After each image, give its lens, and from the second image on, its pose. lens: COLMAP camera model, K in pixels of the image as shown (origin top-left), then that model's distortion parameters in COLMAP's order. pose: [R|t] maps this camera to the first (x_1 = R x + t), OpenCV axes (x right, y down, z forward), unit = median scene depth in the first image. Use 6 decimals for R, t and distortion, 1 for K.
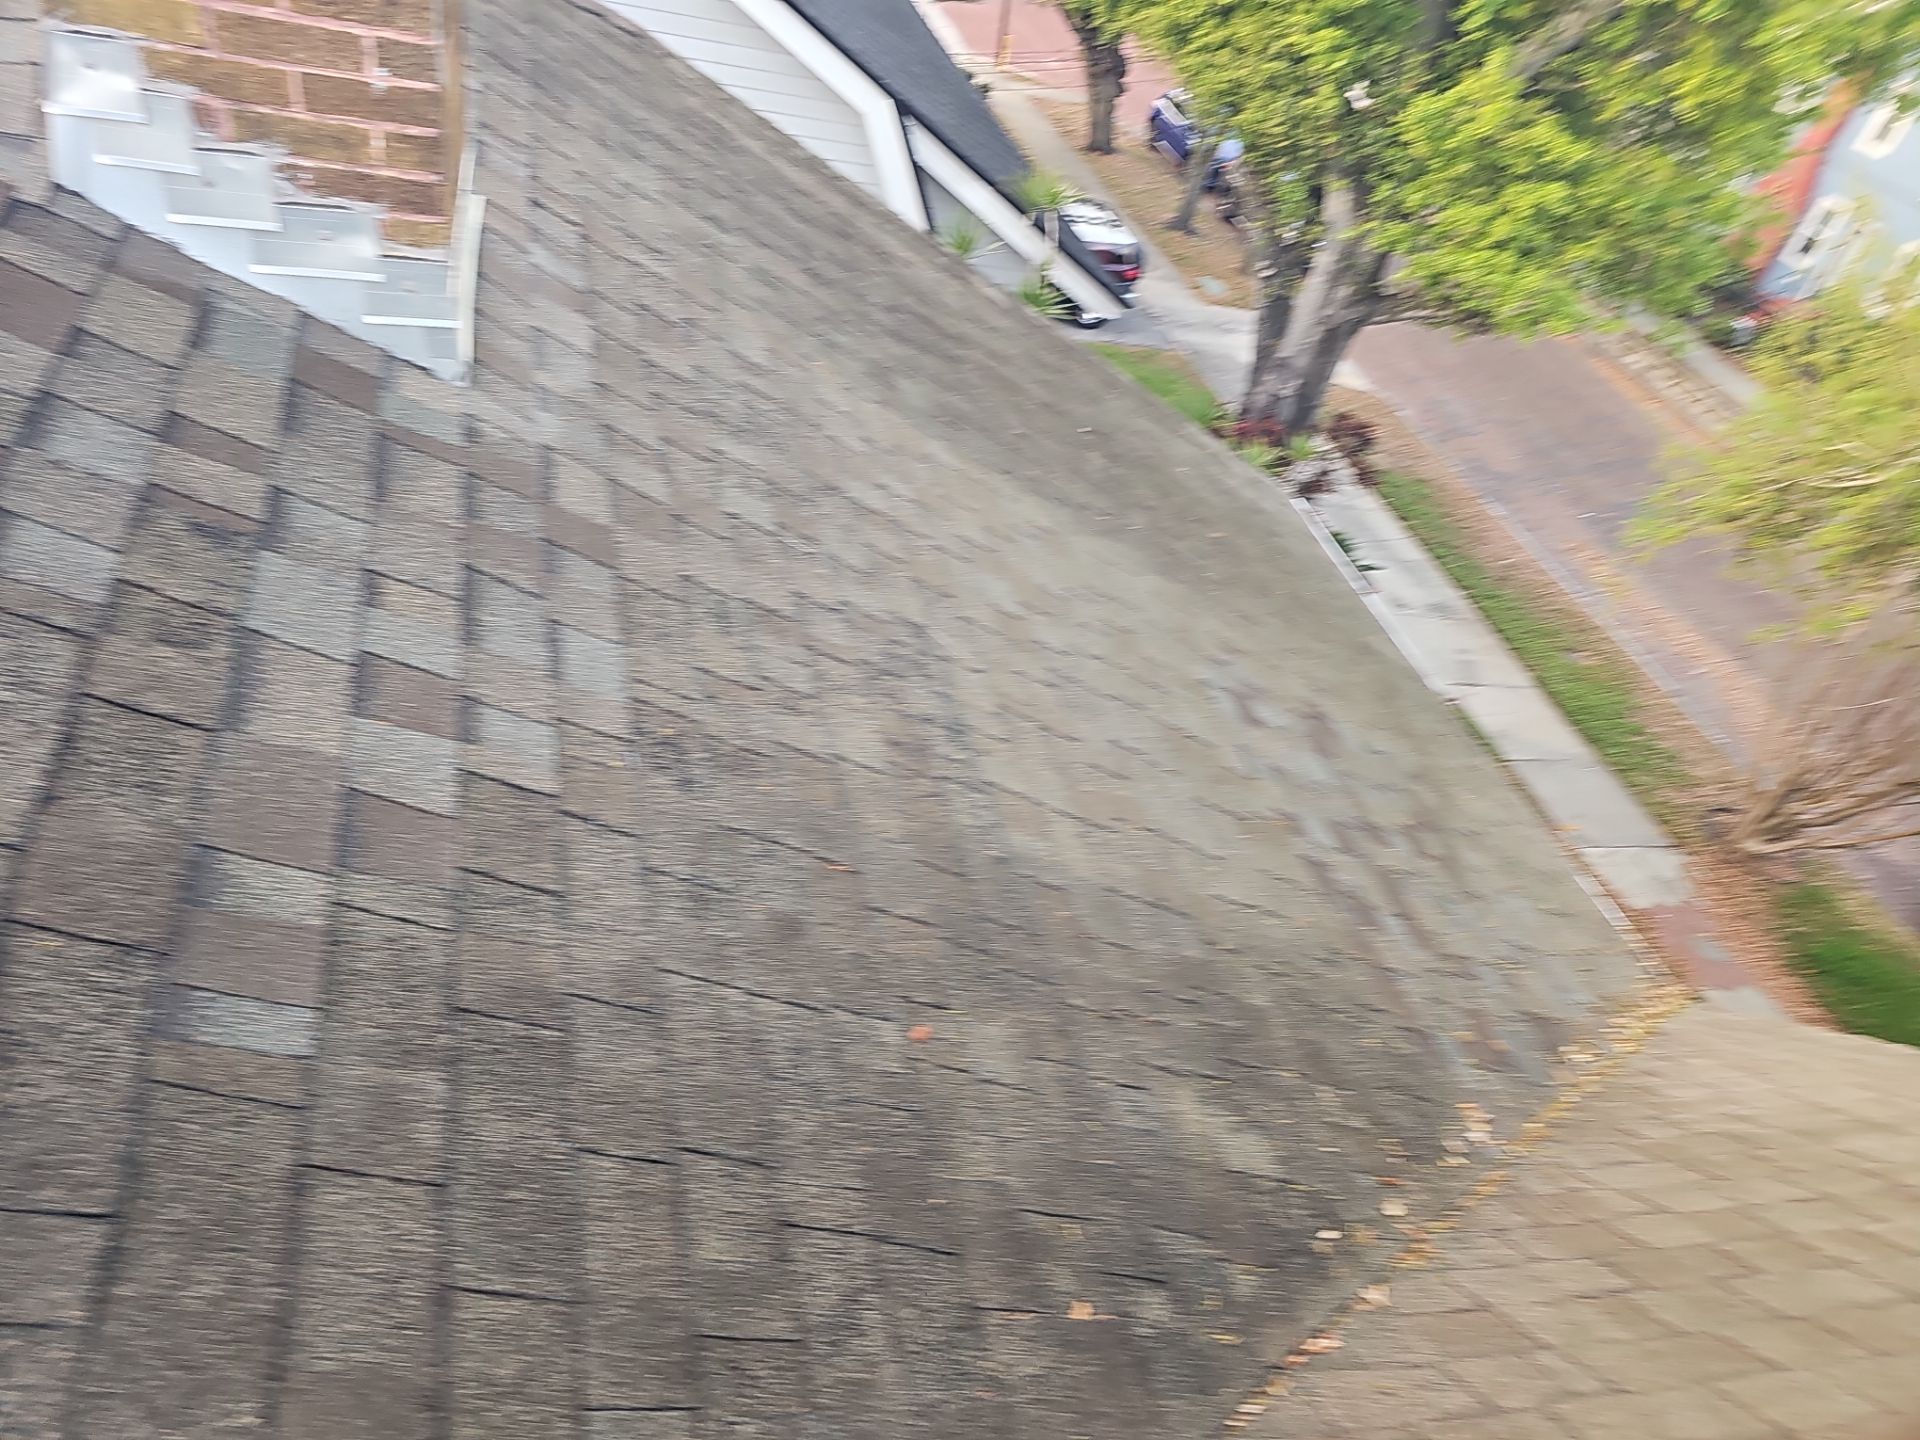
lens RADIAL K [[1256.9, 0, 963.9], [0, 1256.9, 674.6], [0, 0, 1]] dist [0.046166, -0.011981]
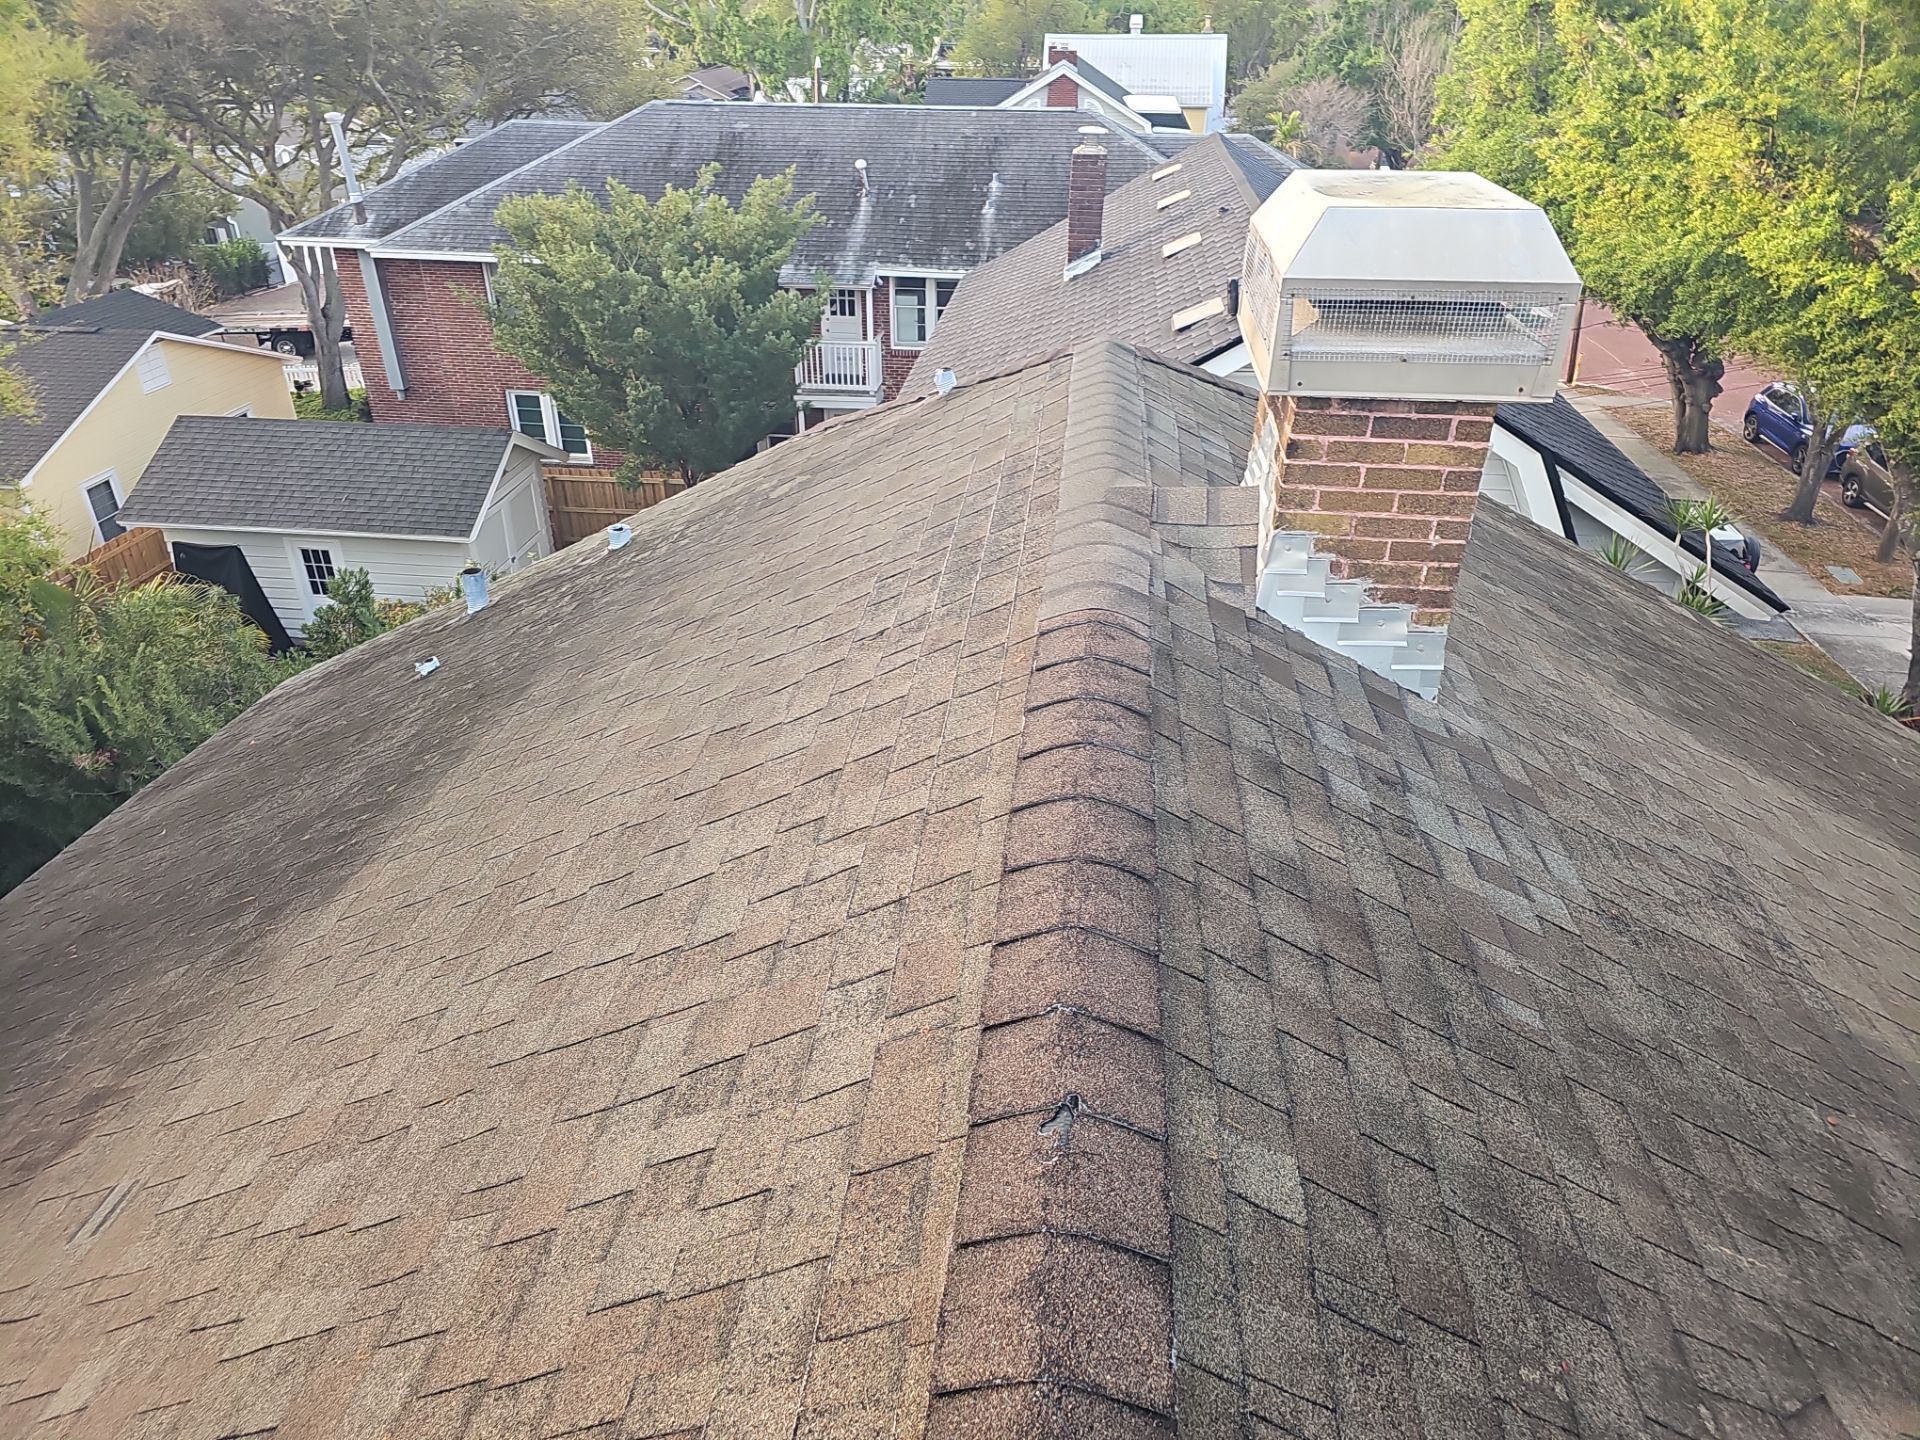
lens RADIAL K [[1262.3, 0, 955.6], [0, 1262.3, 724.3], [0, 0, 1]] dist [0.061403, -0.036947]
pose [[0.921180, -0.018639, -0.388689, -0.209258], [-0.059226, 0.980500, -0.187382, 0.093397], [0.384602, 0.195634, 0.902113, -0.461863]]
